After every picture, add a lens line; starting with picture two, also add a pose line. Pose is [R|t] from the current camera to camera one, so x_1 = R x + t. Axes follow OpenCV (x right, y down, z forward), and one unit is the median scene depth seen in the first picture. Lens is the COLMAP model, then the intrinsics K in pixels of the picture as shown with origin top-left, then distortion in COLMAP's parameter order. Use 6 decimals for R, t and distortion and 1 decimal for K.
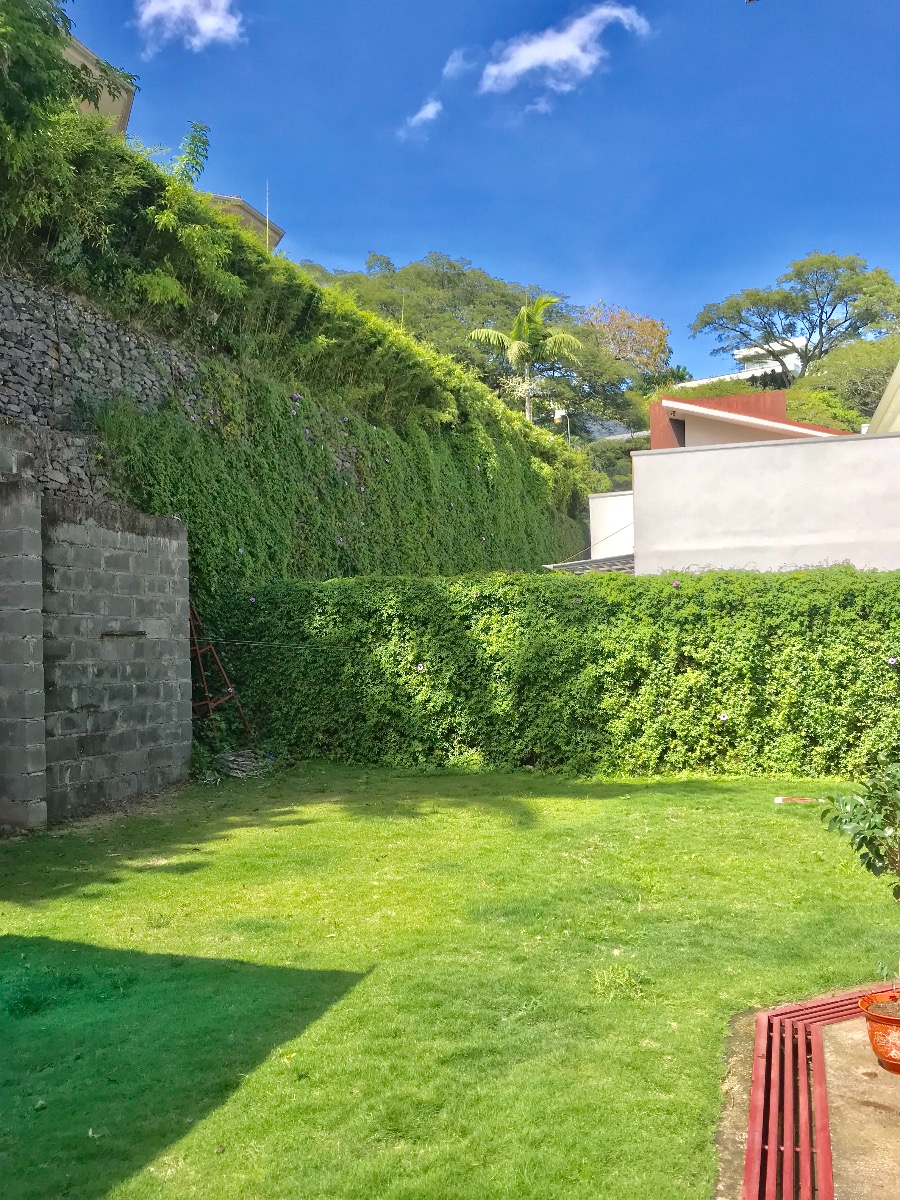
lens RADIAL K [[997.3, 0, 450.0], [0, 997.3, 600.0], [0, 0, 1]] dist [0.004775, 0.000316]
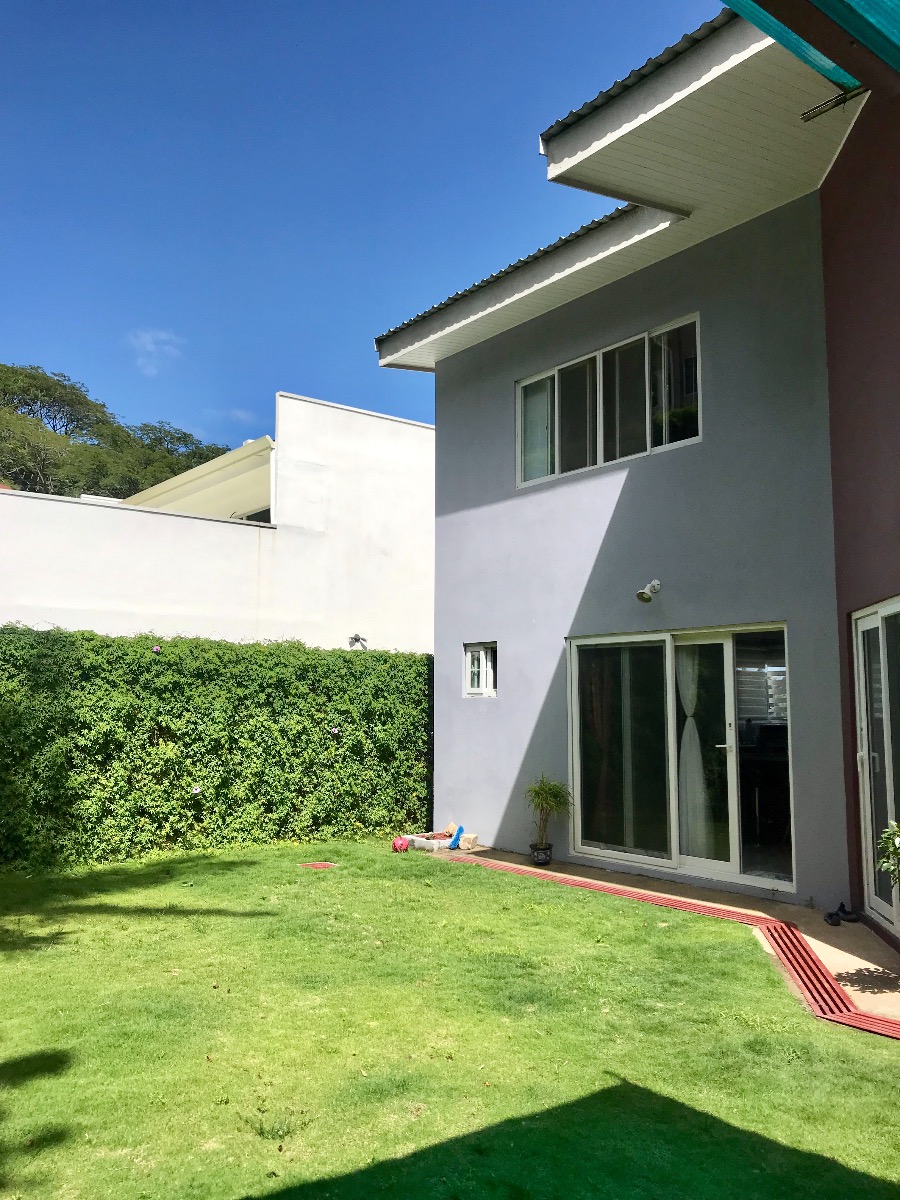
lens RADIAL K [[997.3, 0, 450.0], [0, 997.3, 600.0], [0, 0, 1]] dist [0.004775, 0.000316]
pose [[0.558027, 0.101790, 0.823556, -0.403732], [-0.049306, 0.994762, -0.089542, 0.008465], [-0.828356, 0.009361, 0.560123, 0.251188]]
